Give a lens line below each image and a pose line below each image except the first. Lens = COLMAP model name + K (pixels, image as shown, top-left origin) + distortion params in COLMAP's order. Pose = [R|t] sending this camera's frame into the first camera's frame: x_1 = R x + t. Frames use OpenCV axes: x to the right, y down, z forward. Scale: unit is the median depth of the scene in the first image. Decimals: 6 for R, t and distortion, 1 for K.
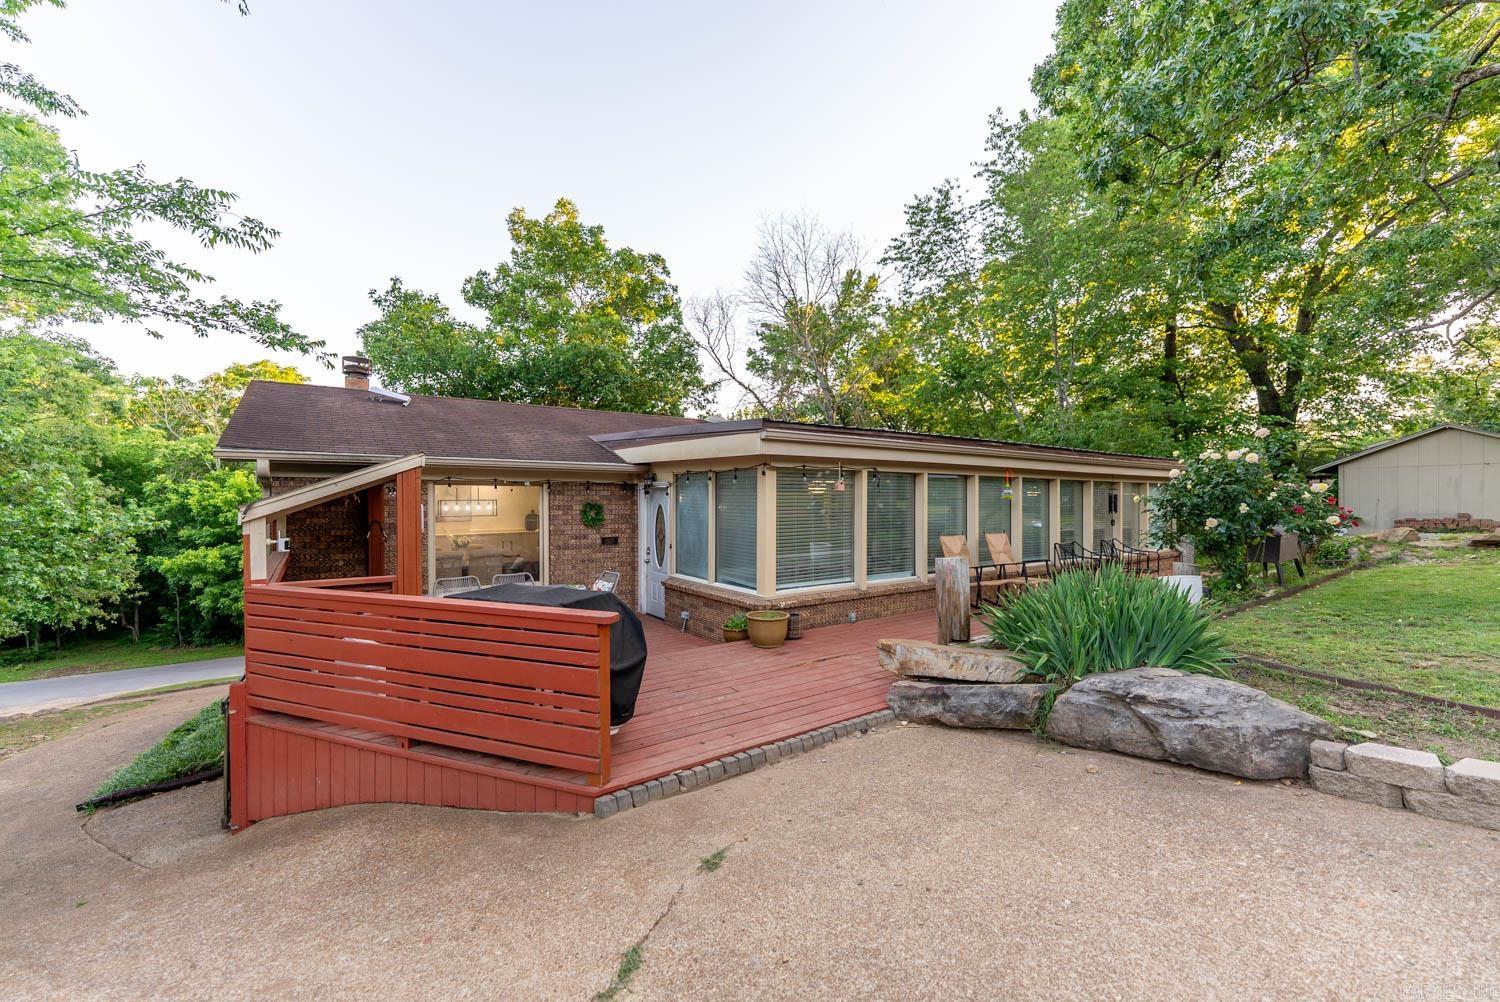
lens RADIAL K [[594.9, 0, 741.0], [0, 594.9, 504.6], [0, 0, 1]] dist [-0.000541, -0.000352]
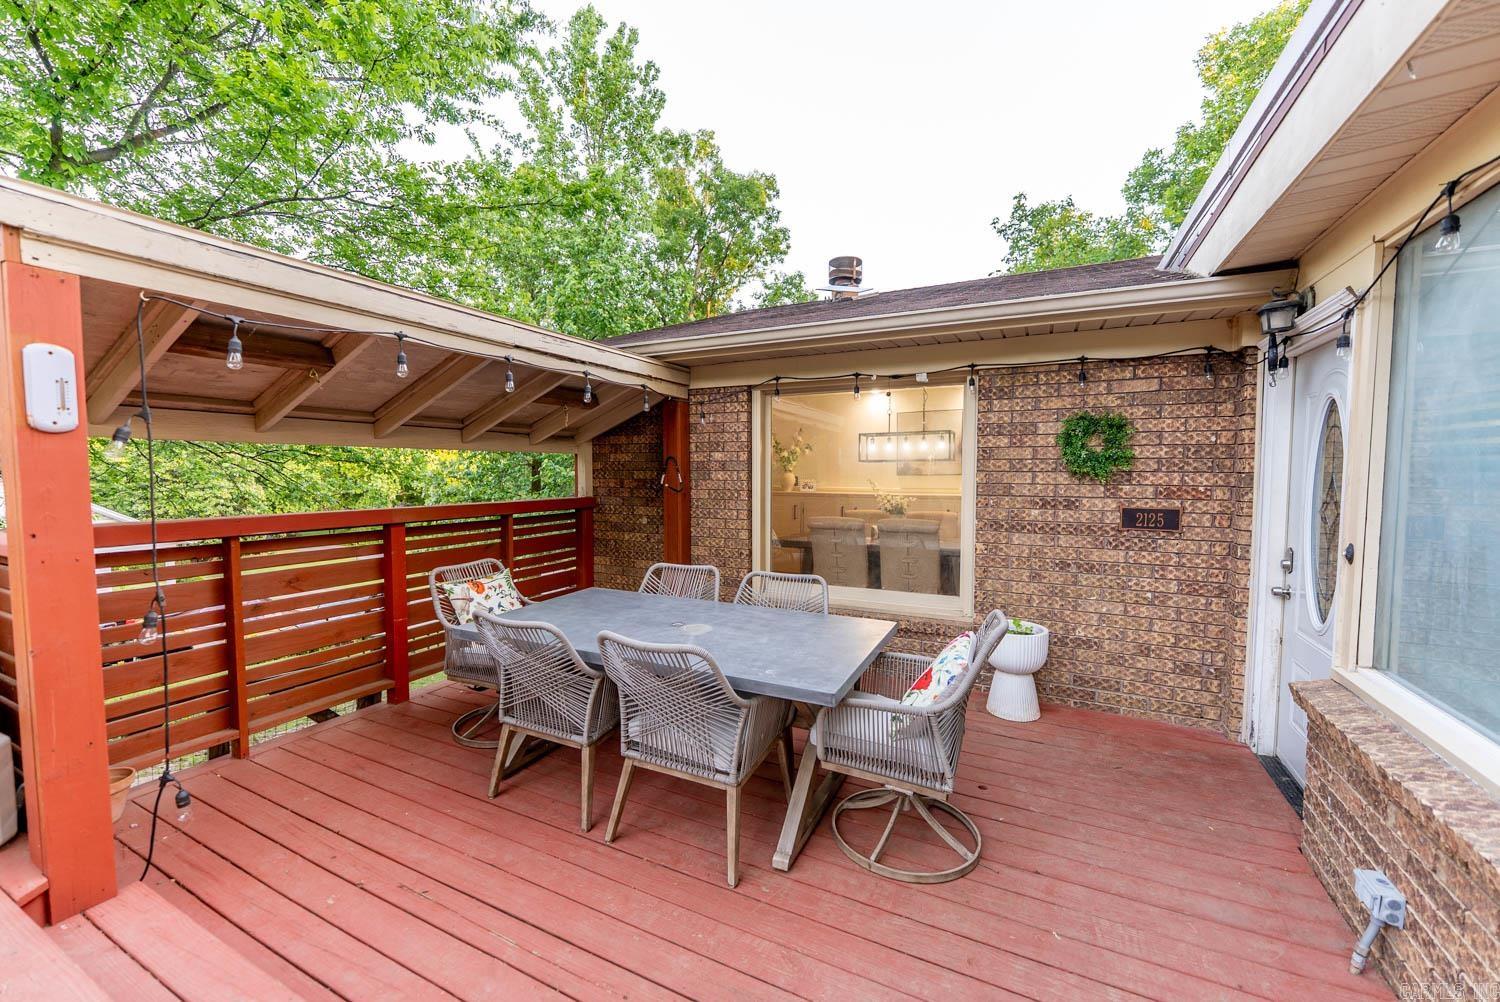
lens RADIAL K [[594.9, 0, 741.0], [0, 594.9, 504.6], [0, 0, 1]] dist [-0.000541, -0.000352]
pose [[0.477610, 0.050558, -0.877116, -0.024091], [-0.005915, 0.998505, 0.054334, 0.034674], [0.878552, -0.020762, 0.477195, 0.619982]]
